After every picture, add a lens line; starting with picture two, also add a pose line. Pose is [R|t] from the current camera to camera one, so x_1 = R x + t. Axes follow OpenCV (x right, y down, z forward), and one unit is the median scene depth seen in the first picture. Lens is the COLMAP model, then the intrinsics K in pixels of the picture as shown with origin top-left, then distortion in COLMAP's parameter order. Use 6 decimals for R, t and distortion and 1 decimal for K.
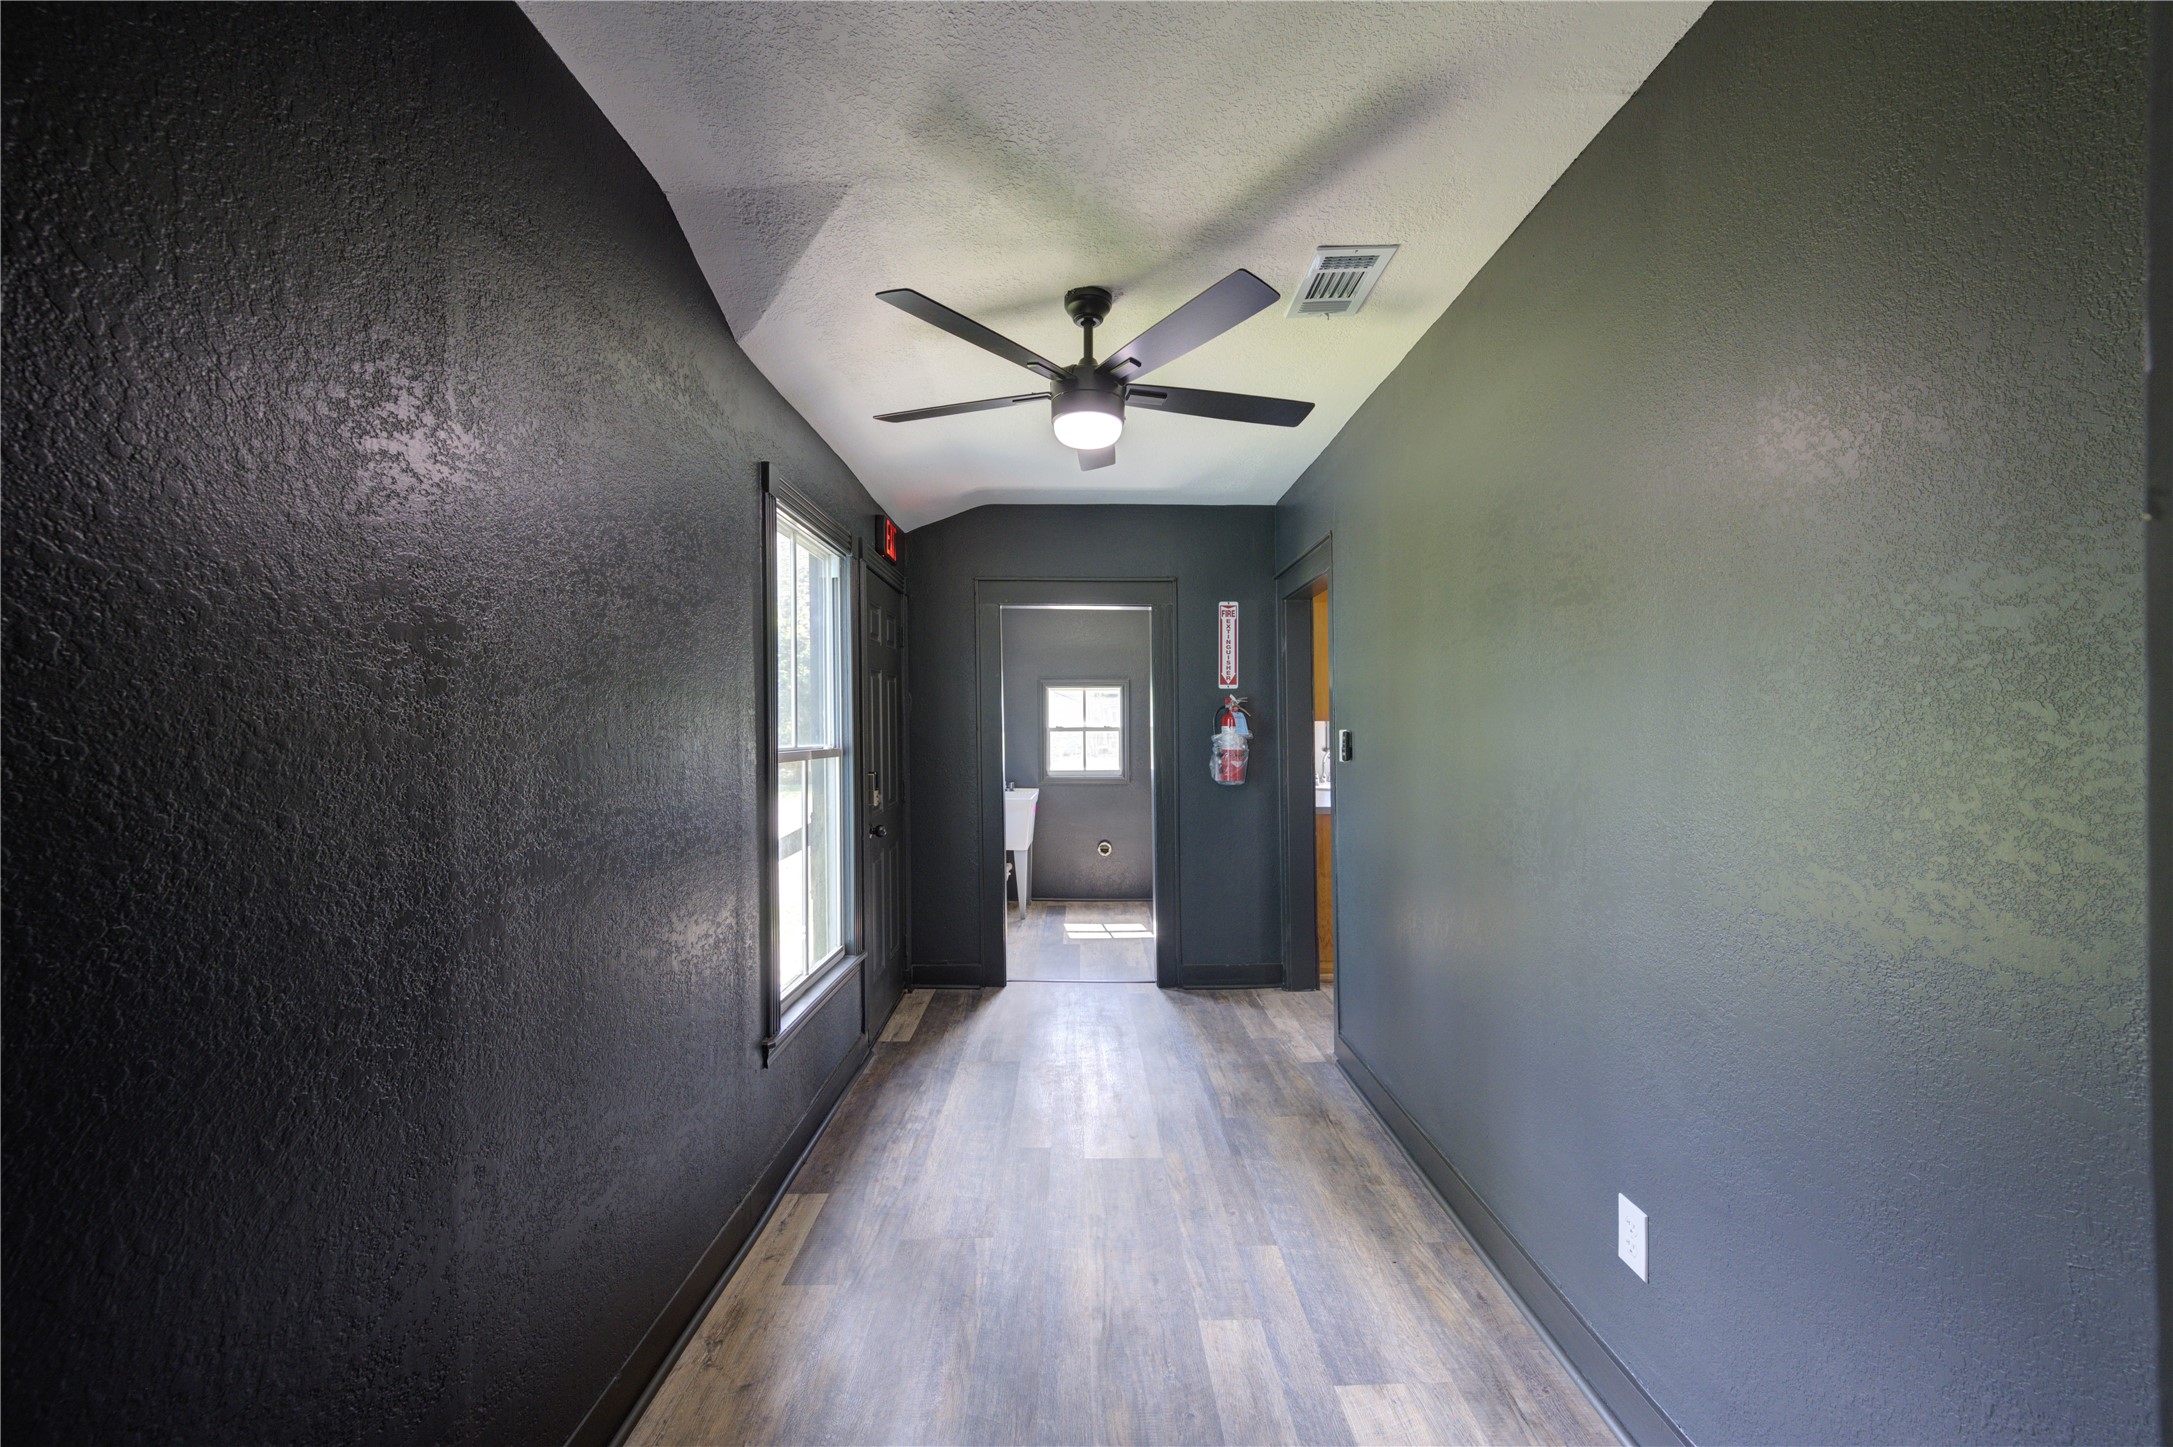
lens RADIAL K [[838.9, 0, 1083.2], [0, 838.9, 729.5], [0, 0, 1]] dist [-0.001898, -0.000750]
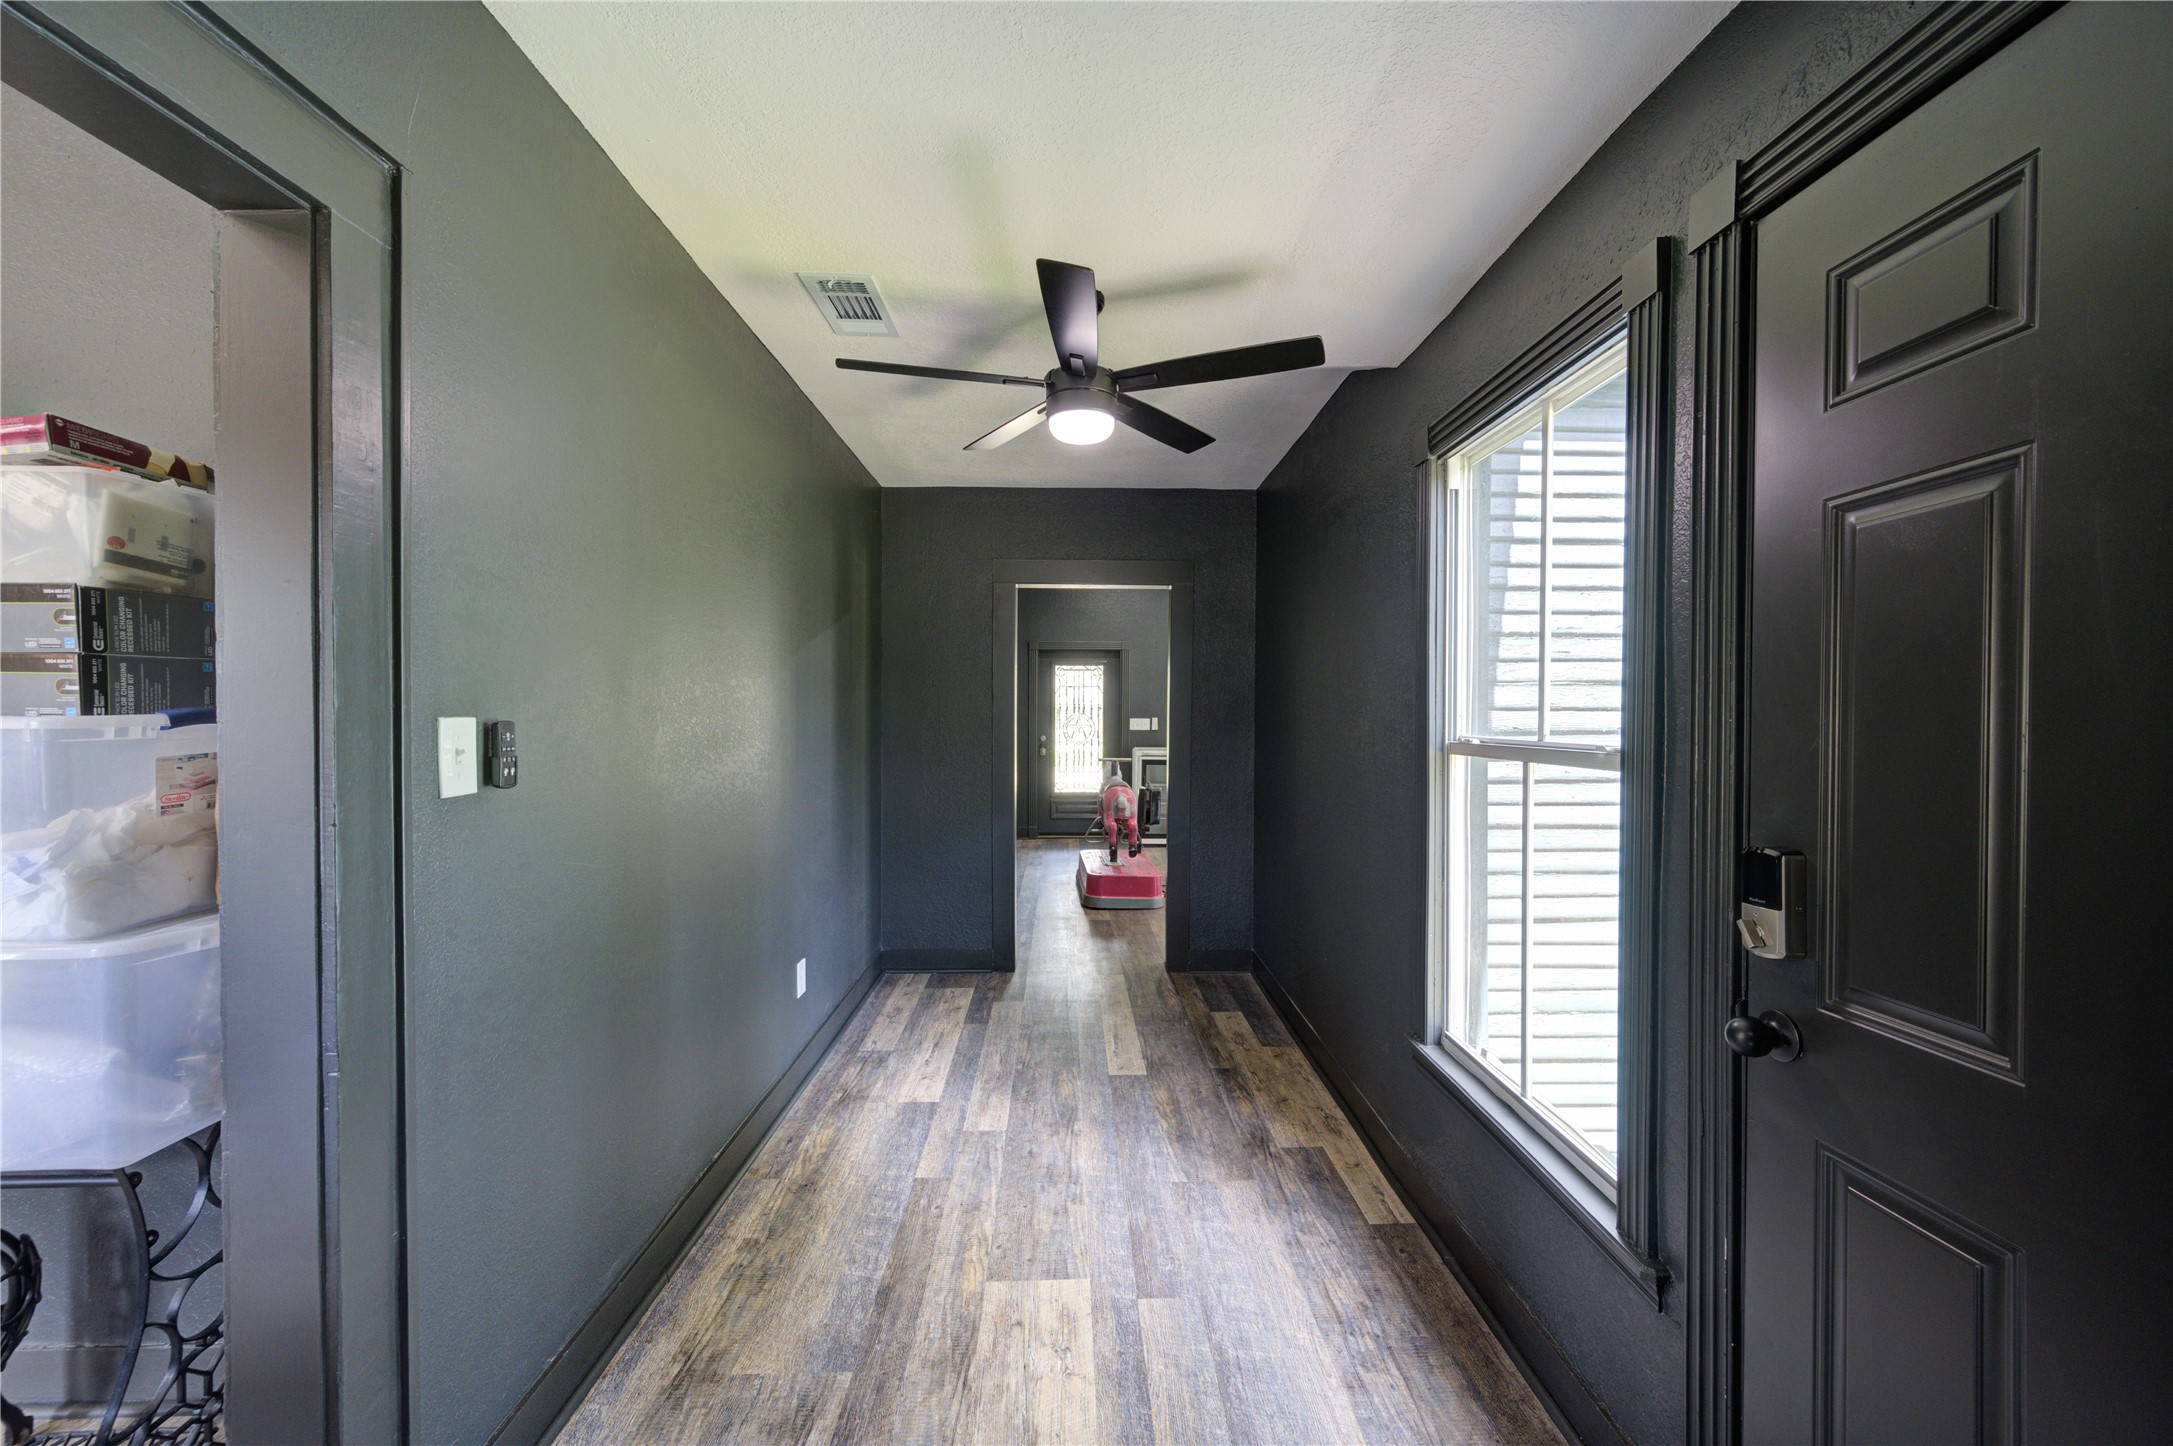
lens RADIAL K [[874.0, 0, 1086.7], [0, 874.0, 721.7], [0, 0, 1]] dist [-0.002474, 0.000757]
pose [[-0.999898, 0.003263, -0.013924, 0.016765], [0.003156, 0.999965, 0.007702, -0.000123], [0.013948, 0.007657, -0.999873, 2.143058]]
